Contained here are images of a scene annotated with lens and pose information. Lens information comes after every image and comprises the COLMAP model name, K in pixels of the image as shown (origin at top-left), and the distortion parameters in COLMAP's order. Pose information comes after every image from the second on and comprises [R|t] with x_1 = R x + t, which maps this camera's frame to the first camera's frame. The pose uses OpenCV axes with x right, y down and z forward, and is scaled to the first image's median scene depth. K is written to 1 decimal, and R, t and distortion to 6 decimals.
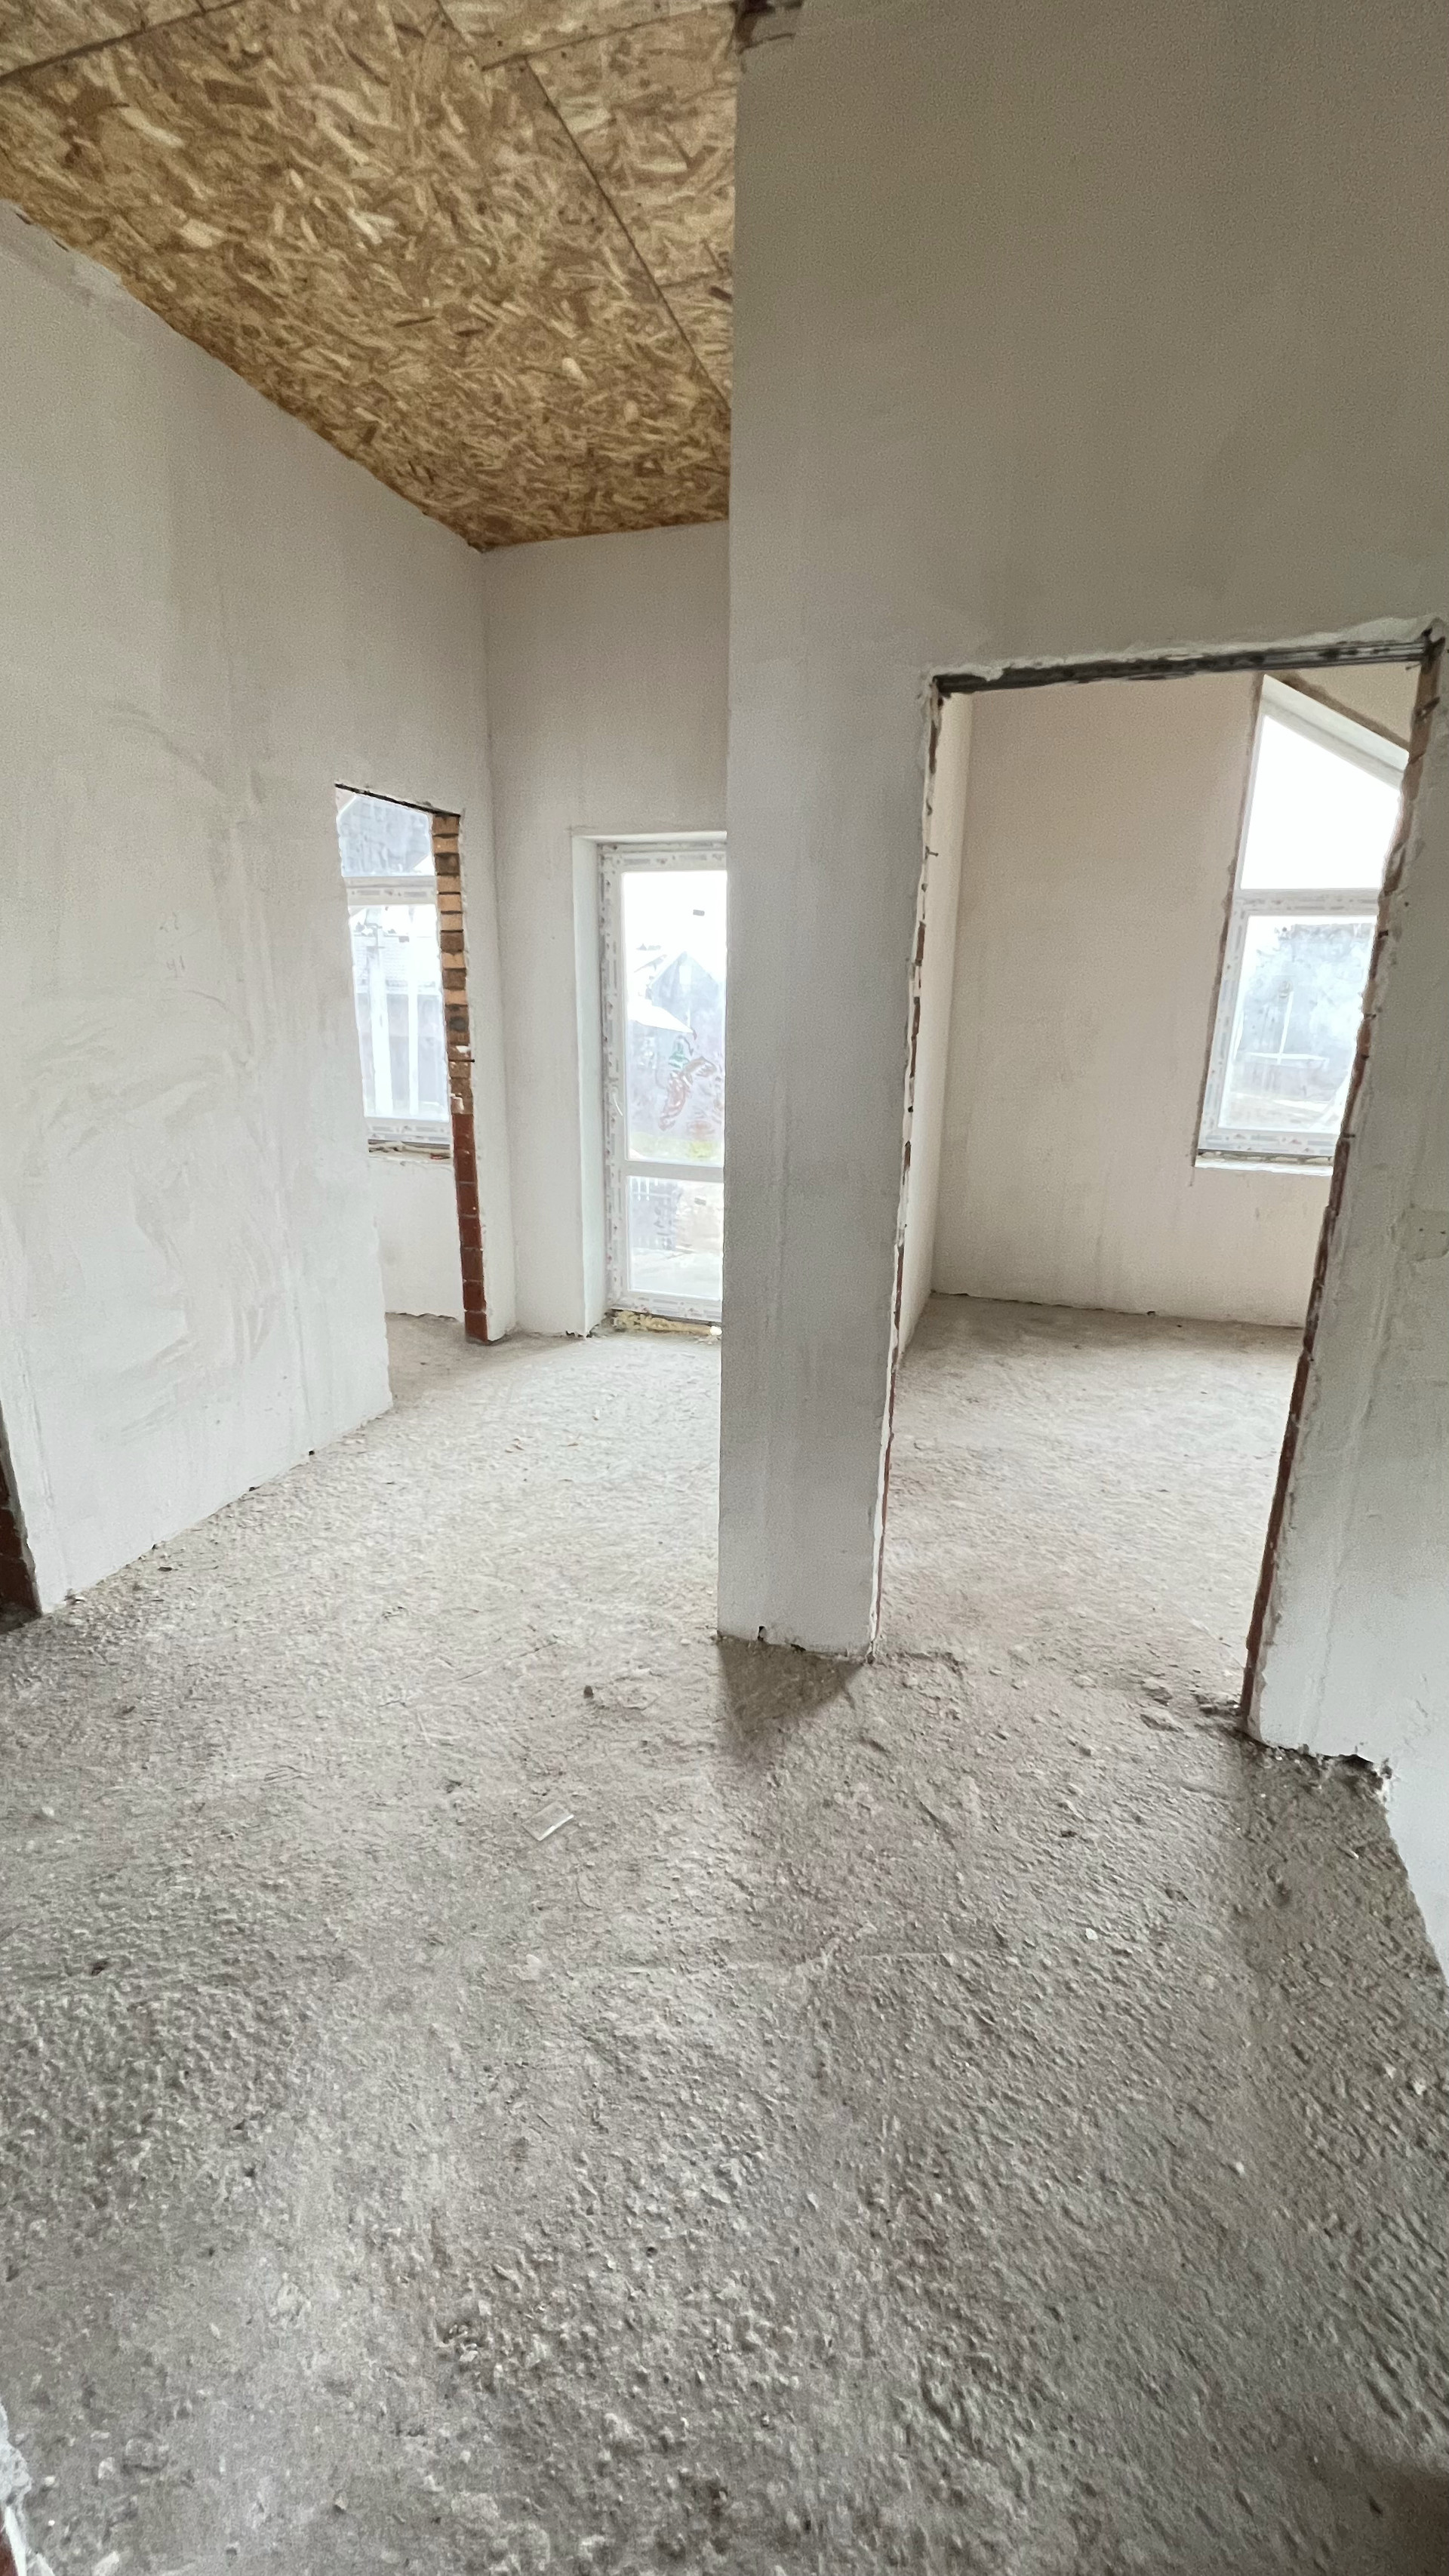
lens RADIAL K [[1020.6, 0, 727.4], [0, 1020.6, 1282.2], [0, 0, 1]] dist [-0.000830, -0.000569]
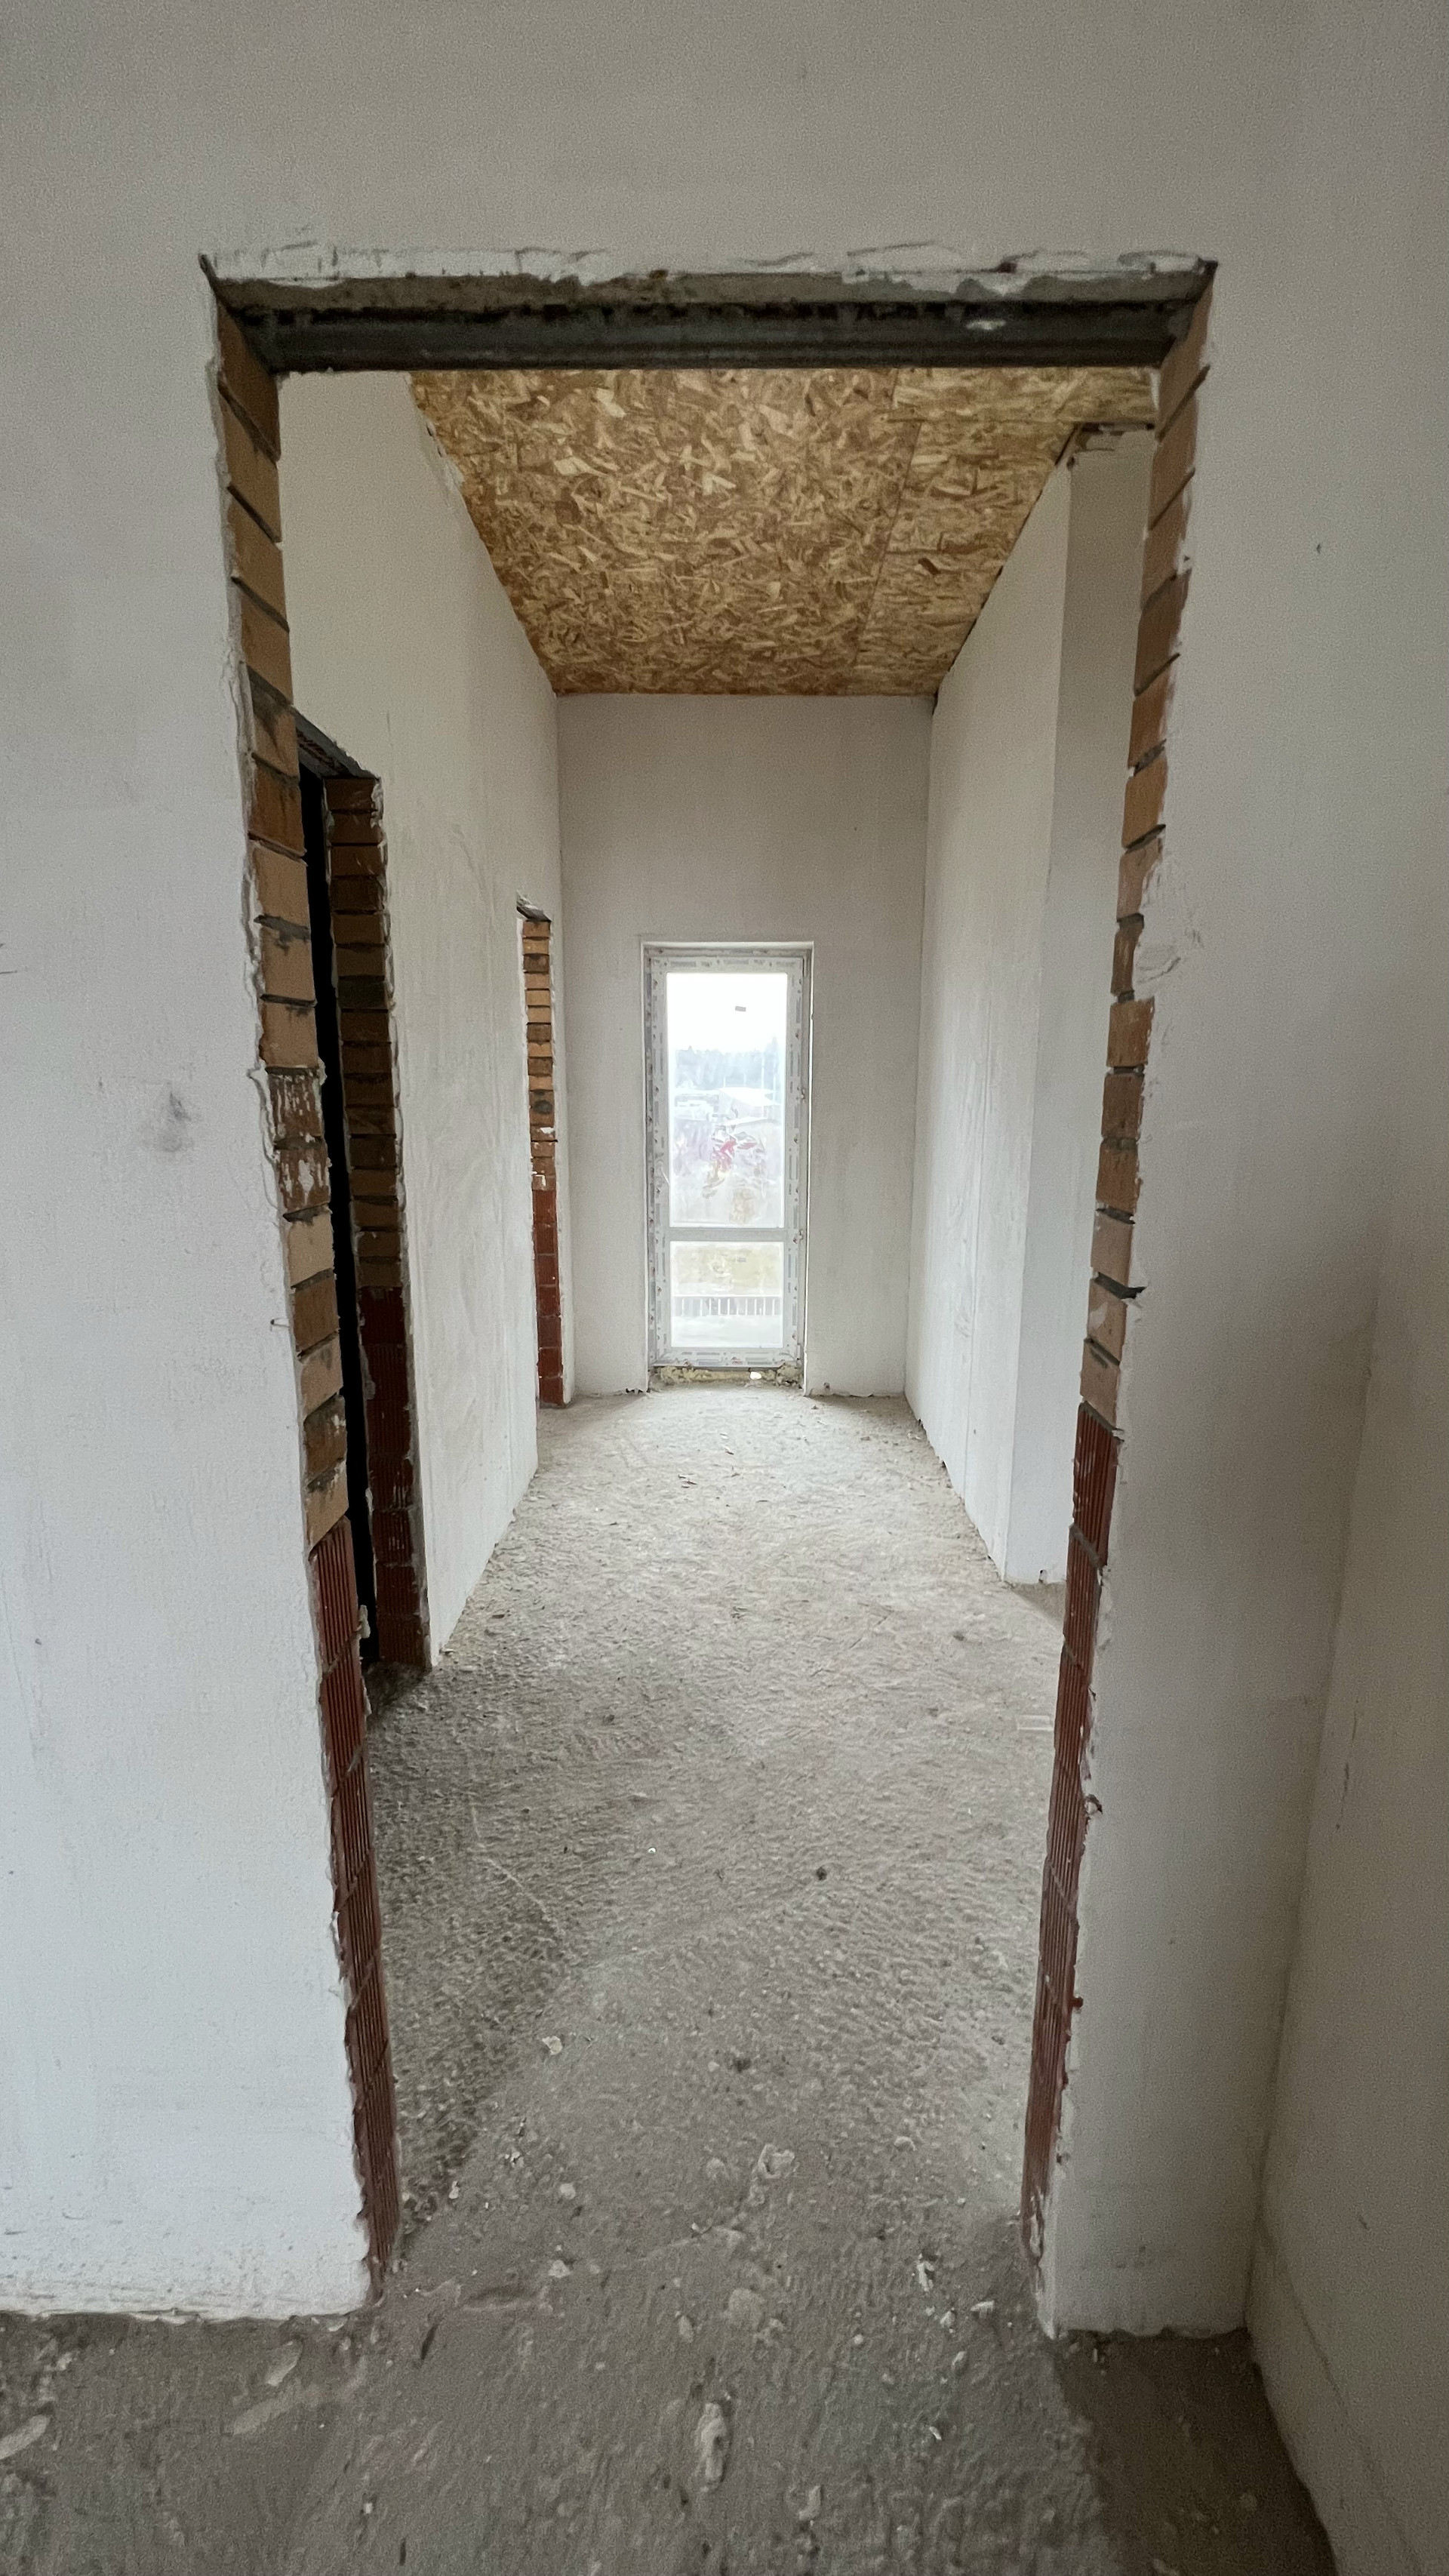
lens RADIAL K [[1020.6, 0, 732.0], [0, 1020.6, 1281.6], [0, 0, 1]] dist [-0.000830, -0.000569]
pose [[0.953840, -0.069891, 0.292071, -0.437548], [0.093510, 0.993315, -0.067687, 0.023425], [-0.285387, 0.091874, 0.953998, -0.074693]]
